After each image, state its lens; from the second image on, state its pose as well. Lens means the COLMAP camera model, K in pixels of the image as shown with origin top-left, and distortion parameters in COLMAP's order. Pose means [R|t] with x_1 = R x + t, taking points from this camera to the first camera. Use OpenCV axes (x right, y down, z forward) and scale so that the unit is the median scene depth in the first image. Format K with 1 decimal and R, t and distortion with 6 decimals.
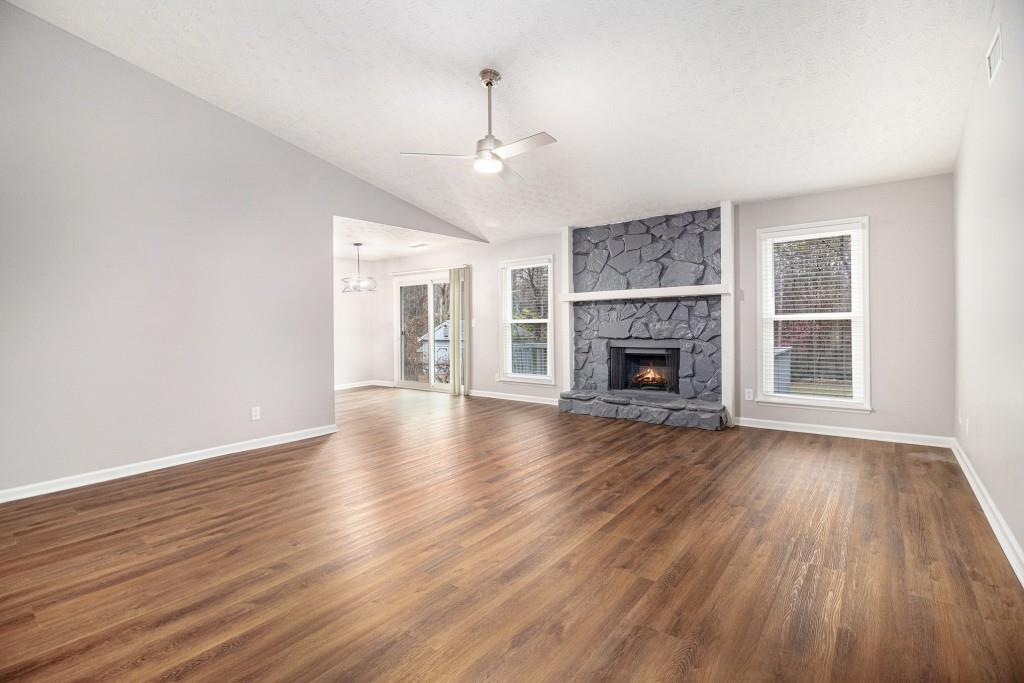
lens RADIAL K [[480.6, 0, 504.9], [0, 480.6, 320.1], [0, 0, 1]] dist [-0.002452, -0.000557]
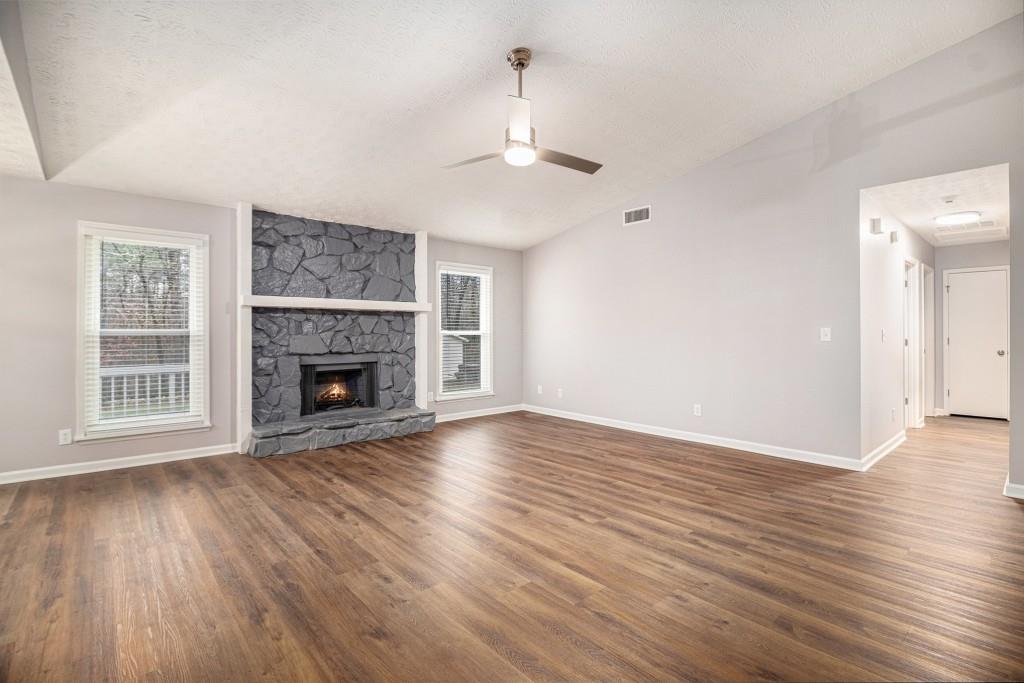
lens RADIAL K [[471.1, 0, 507.7], [0, 471.1, 331.0], [0, 0, 1]] dist [0.000787, -0.000164]
pose [[0.187422, 0.021042, 0.982054, -0.551220], [-0.006575, 0.999775, -0.020167, 0.012116], [-0.982258, -0.002677, 0.187518, 0.531872]]
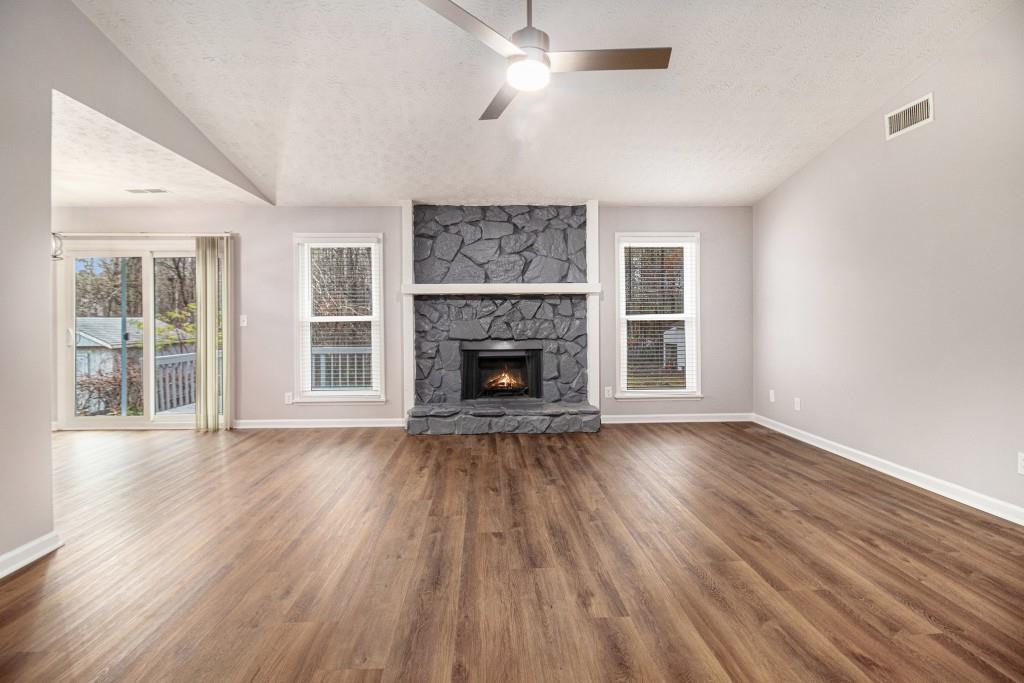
lens RADIAL K [[480.6, 0, 504.9], [0, 480.6, 320.1], [0, 0, 1]] dist [-0.002452, -0.000557]
pose [[0.757181, 0.009454, 0.653137, -0.298671], [-0.009453, 0.999949, -0.003515, 0.005786], [-0.653137, -0.003512, 0.757231, 0.329405]]
